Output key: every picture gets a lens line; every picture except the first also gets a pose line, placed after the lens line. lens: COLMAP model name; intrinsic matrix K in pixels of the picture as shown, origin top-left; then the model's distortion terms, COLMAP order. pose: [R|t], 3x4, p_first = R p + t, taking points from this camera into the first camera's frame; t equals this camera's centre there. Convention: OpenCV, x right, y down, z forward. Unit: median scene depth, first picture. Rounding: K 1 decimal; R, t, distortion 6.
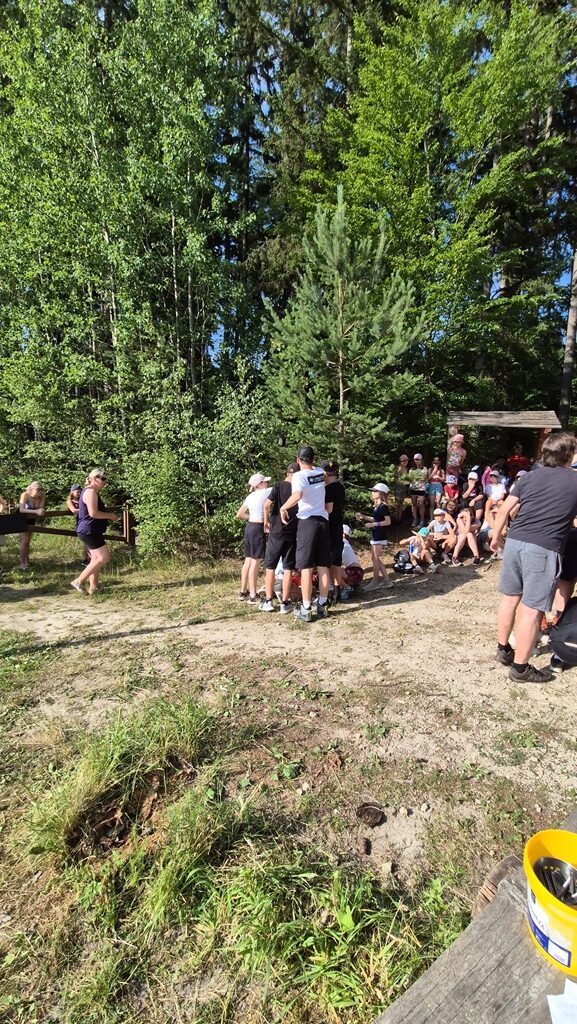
lens RADIAL K [[417.3, 0, 291.2], [0, 417.3, 515.7], [0, 0, 1]] dist [0.007227, -0.004388]
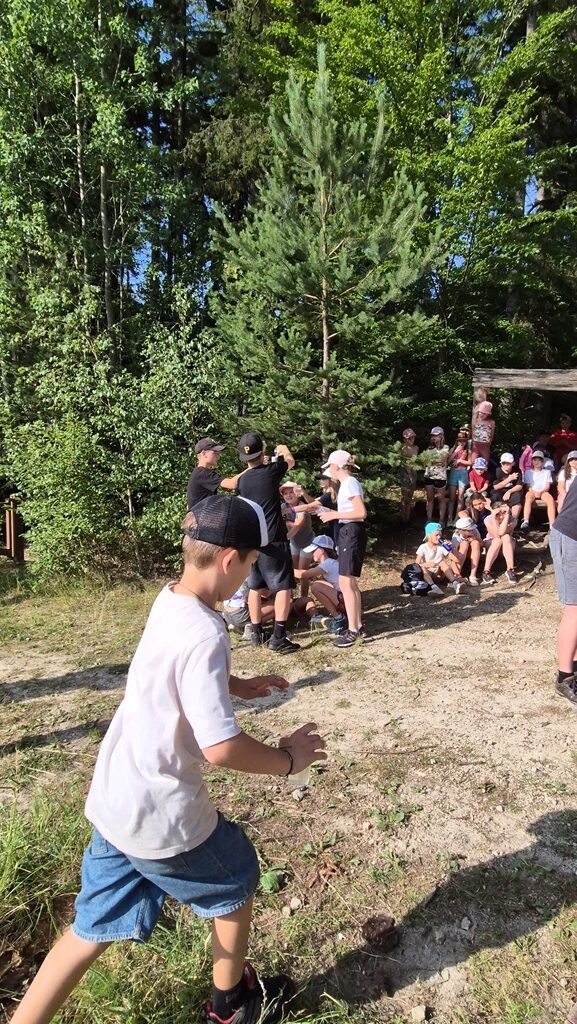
lens RADIAL K [[594.8, 0, 293.6], [0, 594.8, 516.9], [0, 0, 1]] dist [0.000974, 0.000261]
pose [[0.997213, -0.007743, 0.074203, -0.010271], [0.007772, 0.999970, -0.000098, 0.003732], [-0.074200, 0.000675, 0.997243, 0.007181]]
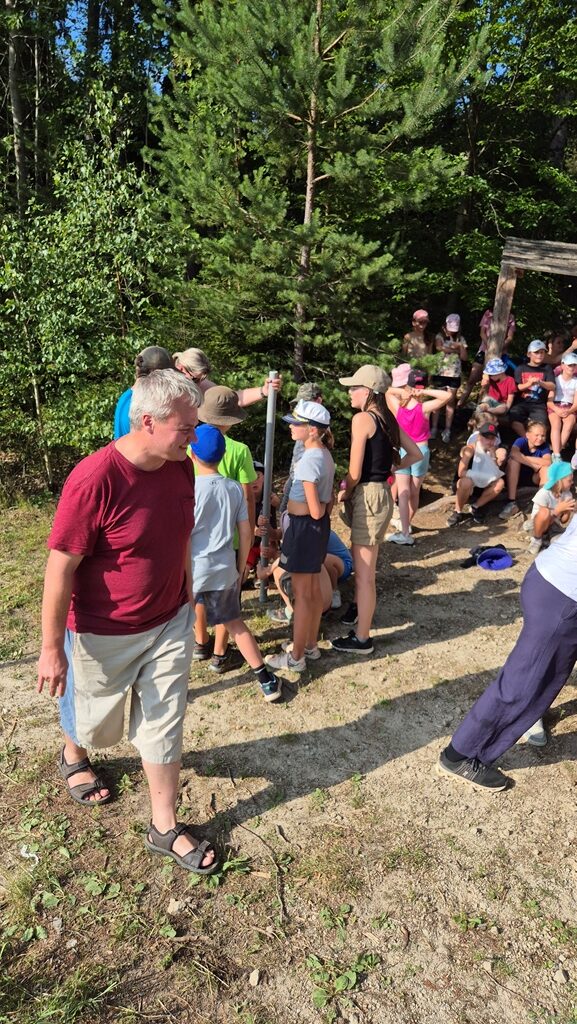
lens RADIAL K [[685.2, 0, 295.2], [0, 685.2, 510.5], [0, 0, 1]] dist [0.060076, -0.046713]
pose [[0.991484, 0.034918, 0.125463, 0.011647], [-0.058030, 0.980913, 0.185587, -0.063199], [-0.116588, -0.191287, 0.974585, 0.109071]]
